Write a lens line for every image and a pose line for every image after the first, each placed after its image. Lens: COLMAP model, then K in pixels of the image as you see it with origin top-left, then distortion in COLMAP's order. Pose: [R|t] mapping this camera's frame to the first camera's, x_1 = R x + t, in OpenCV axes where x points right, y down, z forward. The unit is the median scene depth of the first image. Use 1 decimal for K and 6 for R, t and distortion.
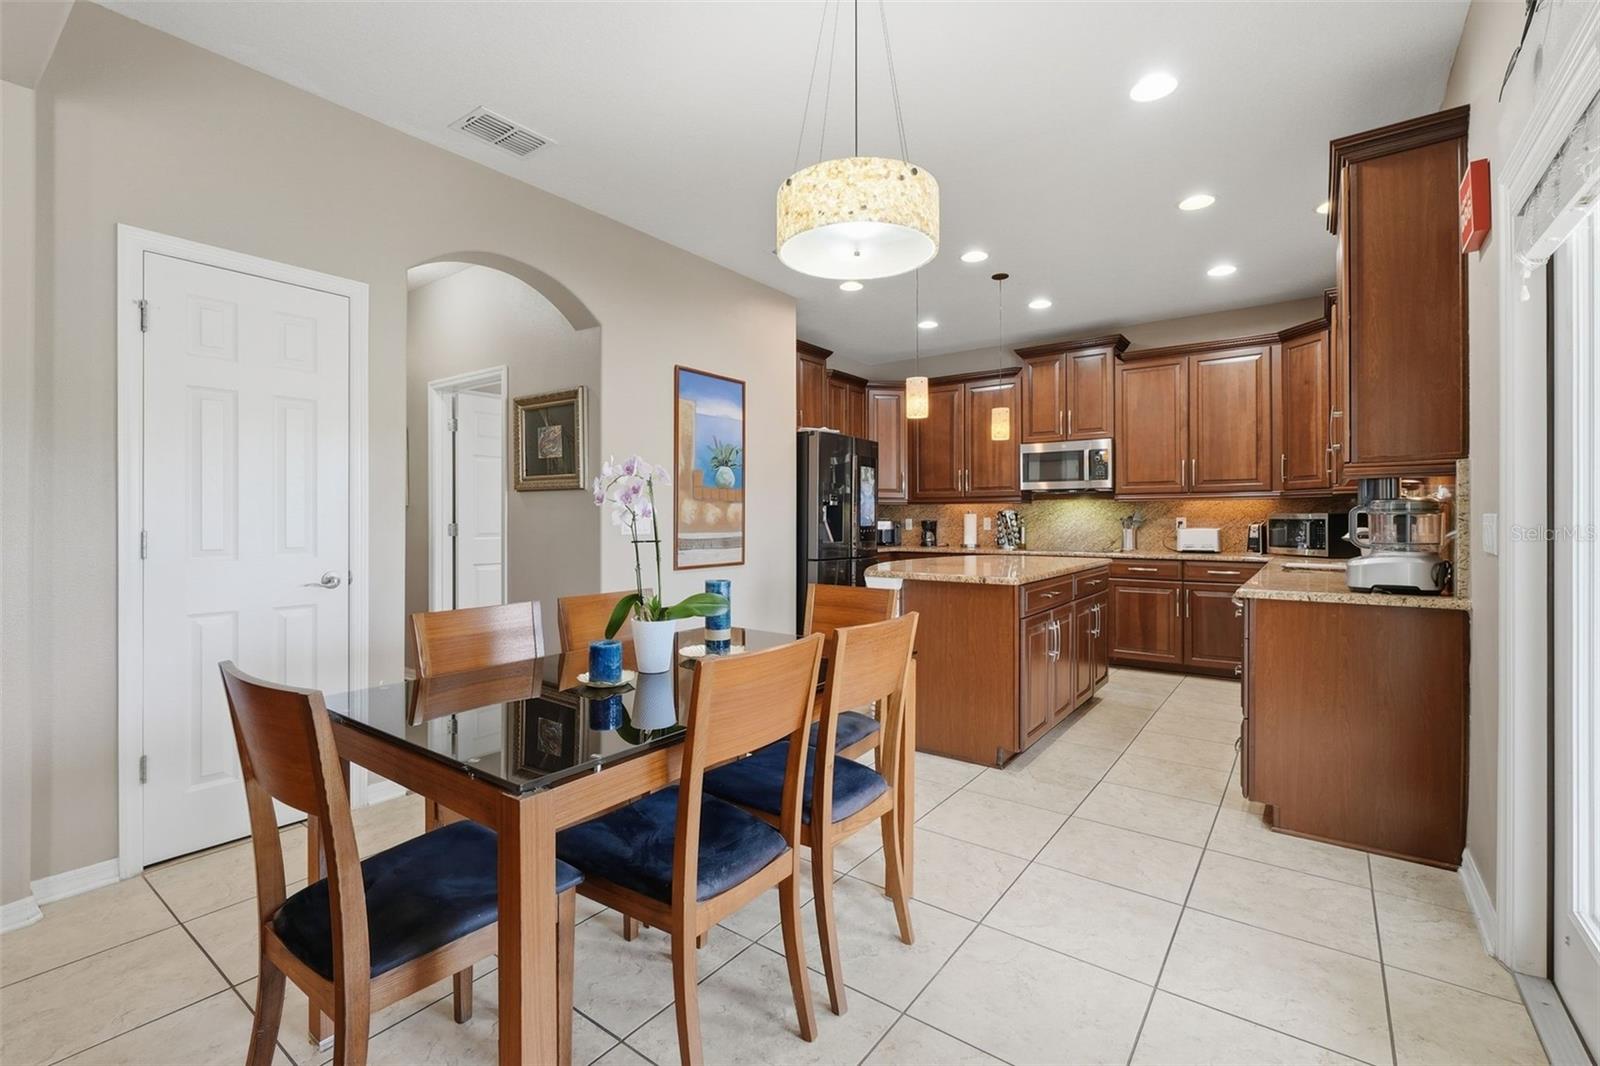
lens RADIAL K [[697.1, 0, 784.6], [0, 697.1, 527.0], [0, 0, 1]] dist [-0.004375, 0.000980]
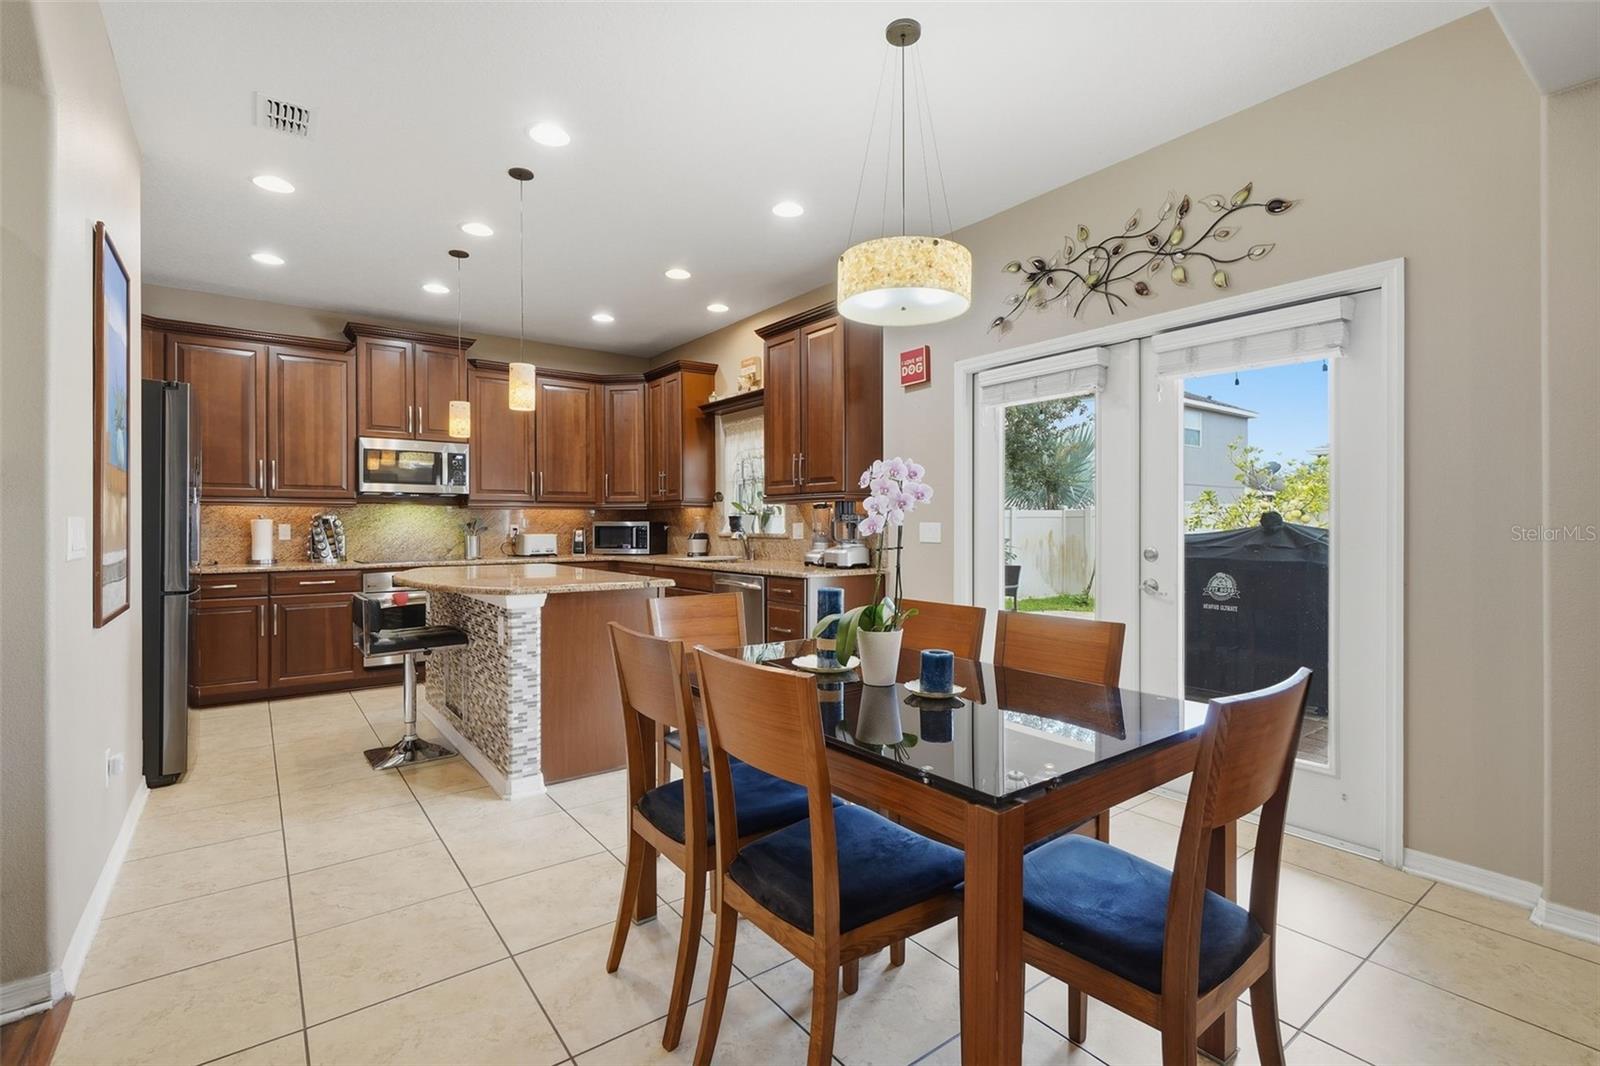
lens RADIAL K [[719.5, 0, 789.7], [0, 719.5, 526.8], [0, 0, 1]] dist [-0.003020, -0.000385]
pose [[0.274438, -0.000457, 0.961605, -0.376558], [0.011555, 0.999929, -0.002822, -0.002106], [-0.961535, 0.011886, 0.274424, 0.284310]]
